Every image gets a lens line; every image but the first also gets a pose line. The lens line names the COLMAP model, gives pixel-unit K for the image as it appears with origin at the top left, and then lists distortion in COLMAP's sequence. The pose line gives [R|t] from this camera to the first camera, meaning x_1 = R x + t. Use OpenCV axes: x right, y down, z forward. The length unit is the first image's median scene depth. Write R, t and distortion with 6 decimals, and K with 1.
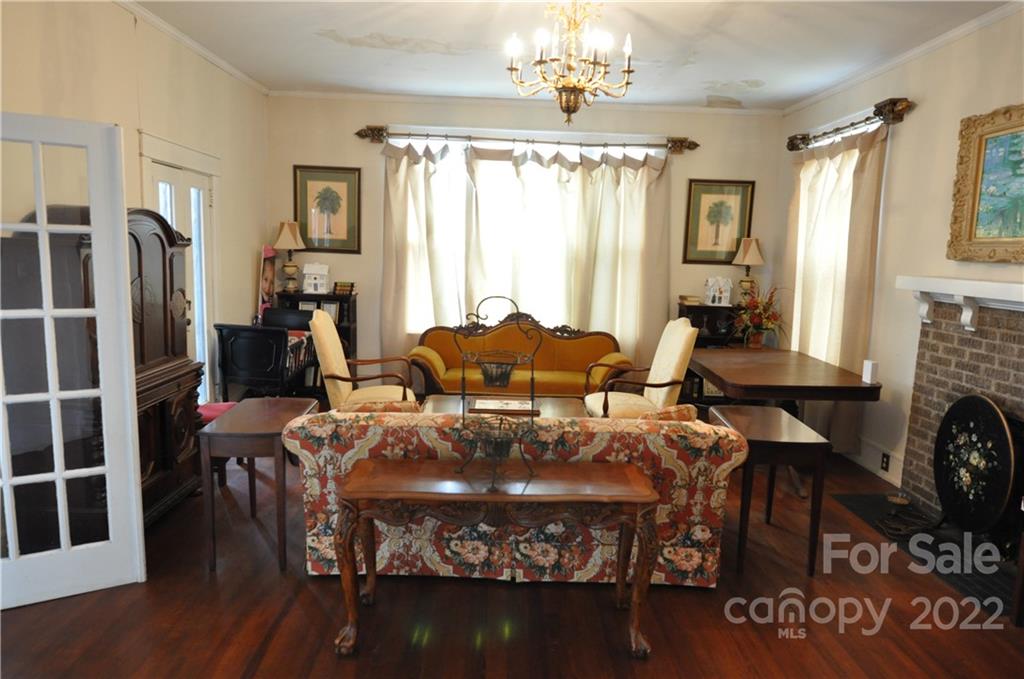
lens RADIAL K [[629.1, 0, 511.6], [0, 629.1, 335.8], [0, 0, 1]] dist [-0.009087, -0.005002]
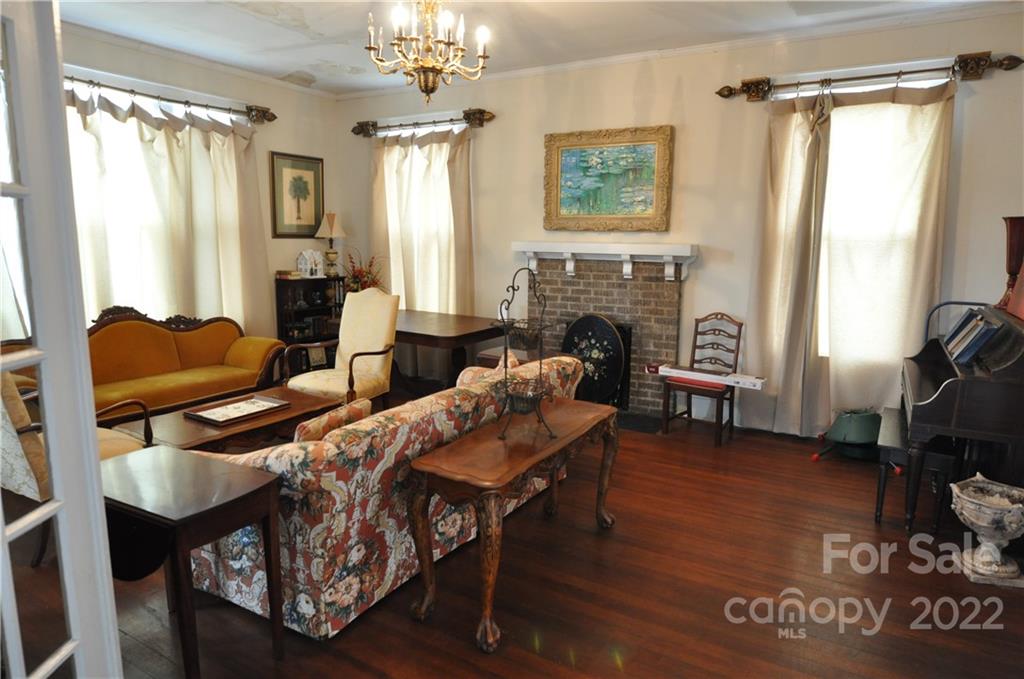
lens RADIAL K [[629.1, 0, 511.6], [0, 629.1, 335.8], [0, 0, 1]] dist [-0.009087, -0.005002]
pose [[0.519265, -0.155145, 0.840413, -0.642211], [0.119066, 0.986926, 0.108625, -0.044887], [-0.846279, 0.043660, 0.530949, 0.288755]]
